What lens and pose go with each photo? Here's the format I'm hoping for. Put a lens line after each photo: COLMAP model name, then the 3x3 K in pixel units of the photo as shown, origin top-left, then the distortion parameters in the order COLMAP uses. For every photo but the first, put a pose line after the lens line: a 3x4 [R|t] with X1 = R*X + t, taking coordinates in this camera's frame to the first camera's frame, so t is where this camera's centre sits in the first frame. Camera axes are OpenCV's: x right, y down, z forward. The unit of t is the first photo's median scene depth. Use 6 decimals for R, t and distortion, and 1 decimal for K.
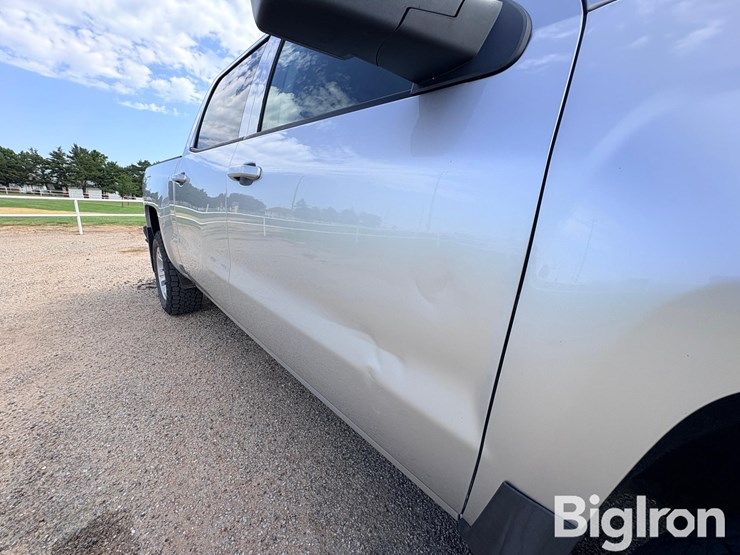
lens RADIAL K [[294.3, 0, 370.0], [0, 294.3, 277.5], [0, 0, 1]] dist [0.000803, -0.000412]
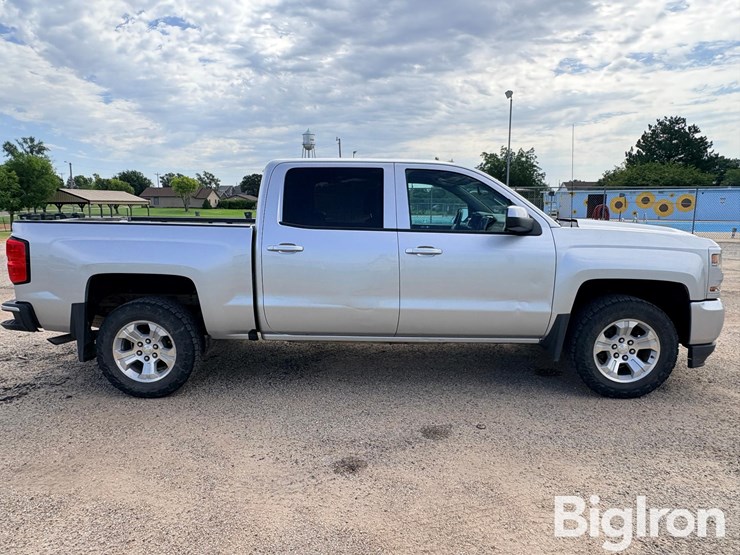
lens RADIAL K [[473.5, 0, 368.5], [0, 473.5, 276.8], [0, 0, 1]] dist [-0.001561, 0.003849]
pose [[0.693860, -0.152647, 0.703746, -0.065500], [0.196884, 0.980252, 0.018505, -0.006630], [-0.692673, 0.125716, 0.710211, -0.023137]]
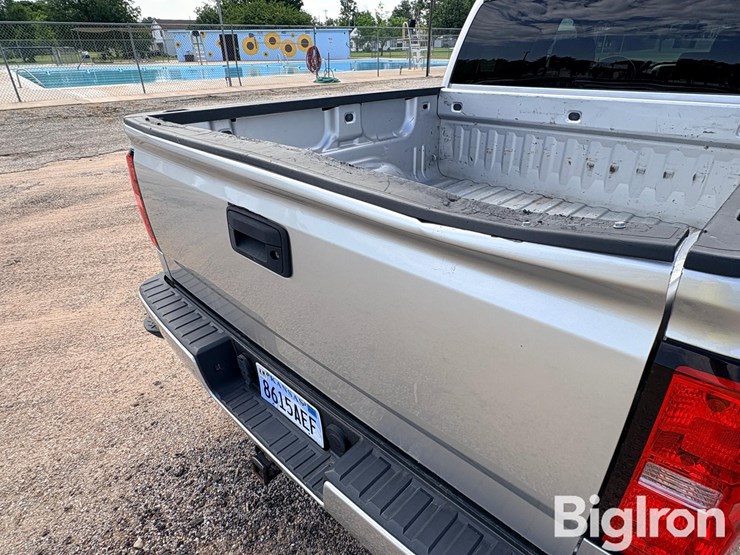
lens RADIAL K [[425.8, 0, 370.0], [0, 425.8, 277.5], [0, 0, 1]] dist [0.000180, 0.000881]
pose [[-0.057118, -0.520083, 0.852204, -0.057029], [0.242854, 0.820720, 0.517146, -0.030860], [-0.968380, 0.236499, 0.079426, 0.074282]]
